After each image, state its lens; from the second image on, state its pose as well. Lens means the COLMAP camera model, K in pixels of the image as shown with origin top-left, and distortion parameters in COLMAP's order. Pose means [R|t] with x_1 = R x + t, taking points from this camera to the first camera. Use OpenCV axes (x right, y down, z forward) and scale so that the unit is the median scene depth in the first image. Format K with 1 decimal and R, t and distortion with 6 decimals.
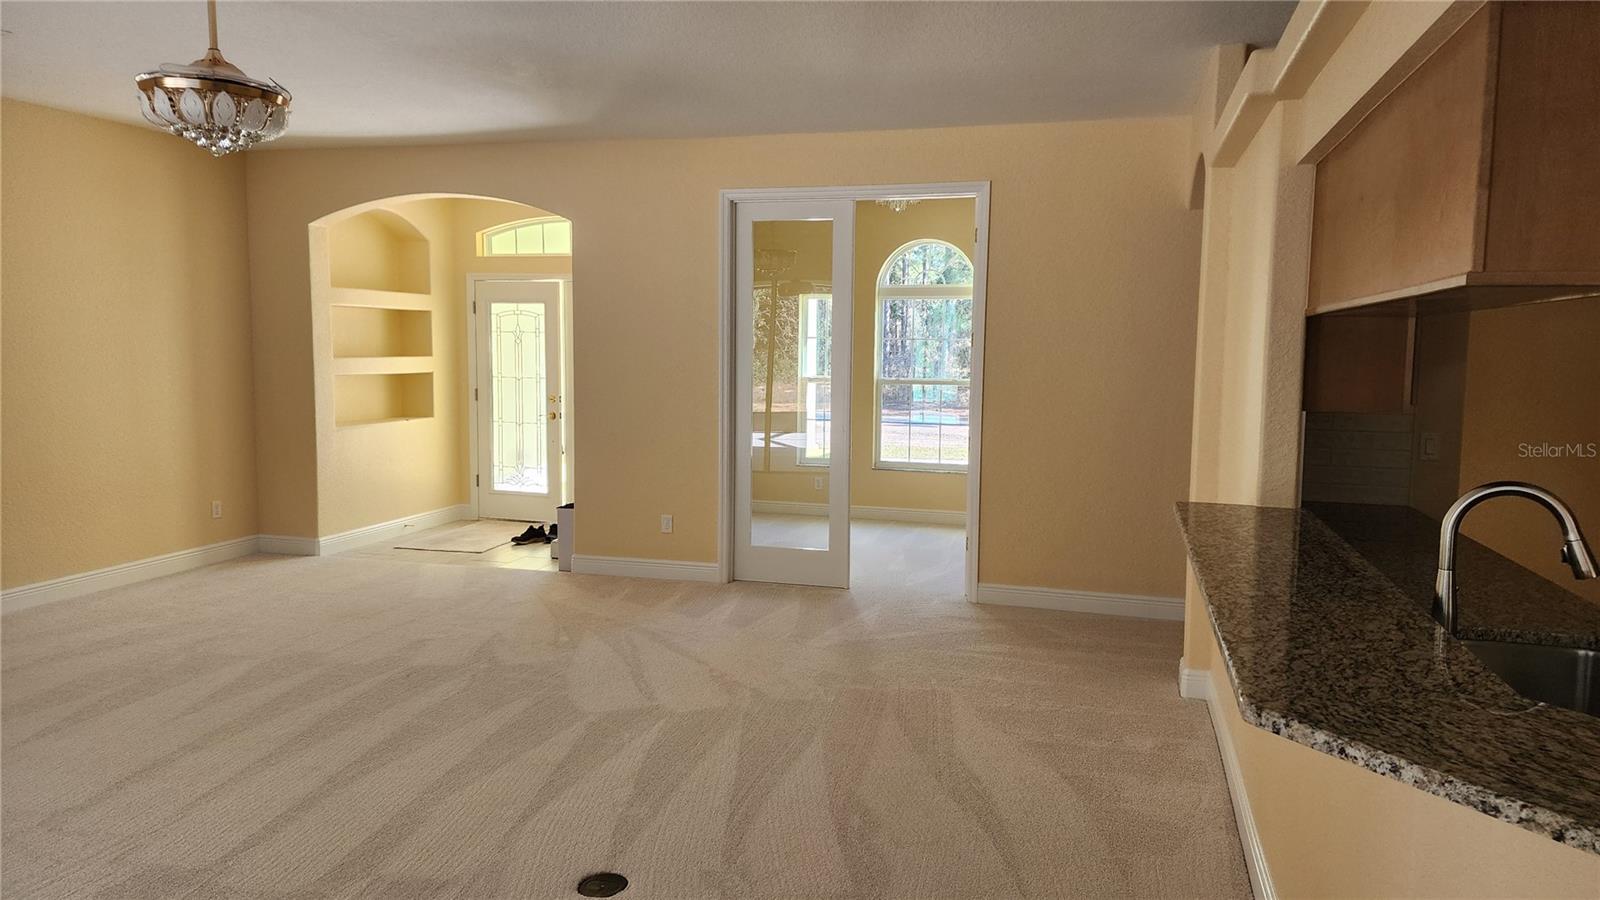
lens RADIAL K [[1061.3, 0, 800.0], [0, 1061.3, 450.0], [0, 0, 1]] dist [0.027186, -0.001101]
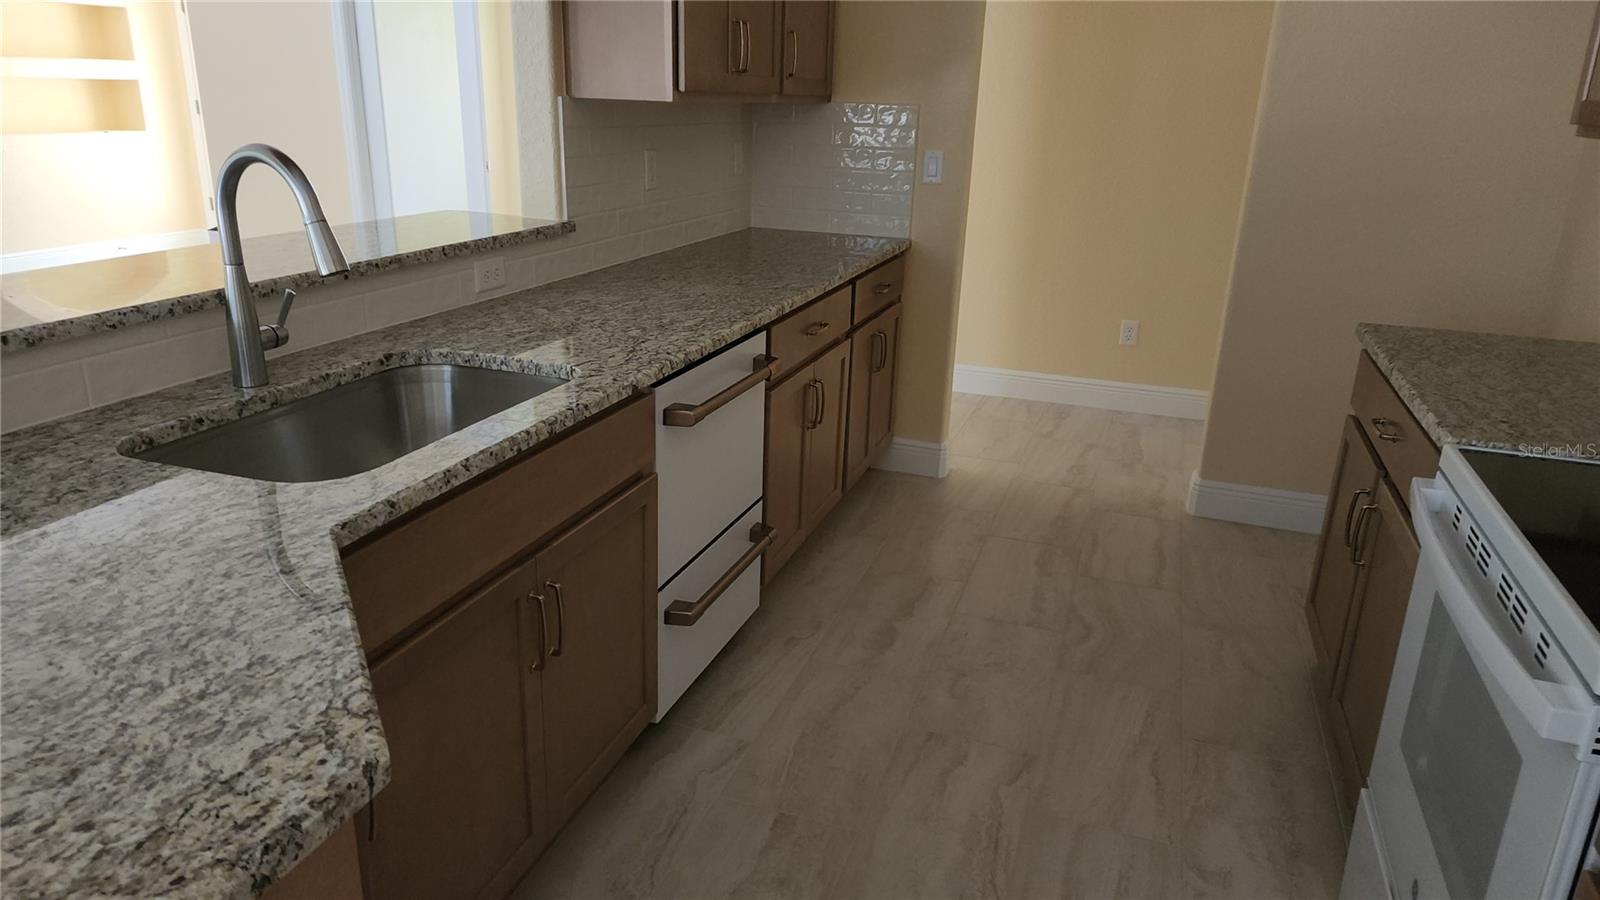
lens RADIAL K [[1061.3, 0, 800.0], [0, 1061.3, 450.0], [0, 0, 1]] dist [0.027186, -0.001101]
pose [[0.998281, 0.035961, -0.046283, 0.950315], [-0.024631, 0.973939, 0.225468, 0.050803], [0.053184, -0.223940, 0.973151, 0.215614]]
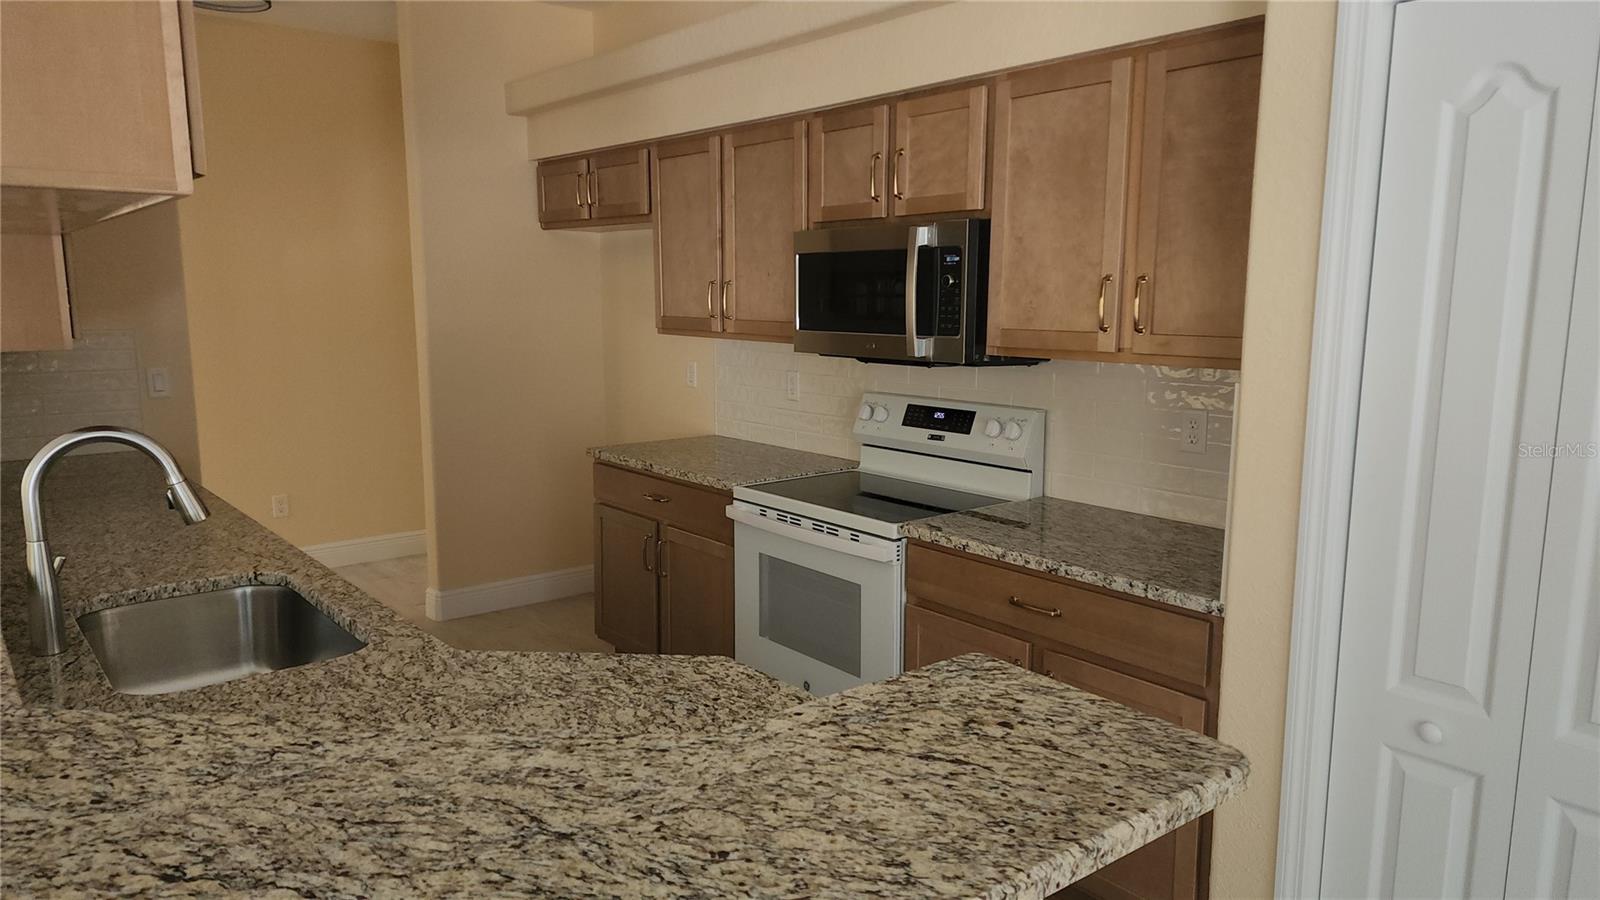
lens RADIAL K [[1061.3, 0, 800.0], [0, 1061.3, 450.0], [0, 0, 1]] dist [0.027186, -0.001101]
pose [[0.556830, -0.132278, 0.820026, 0.236605], [0.079321, 0.991194, 0.106027, 0.000922], [-0.826830, 0.006007, 0.562420, 0.047195]]
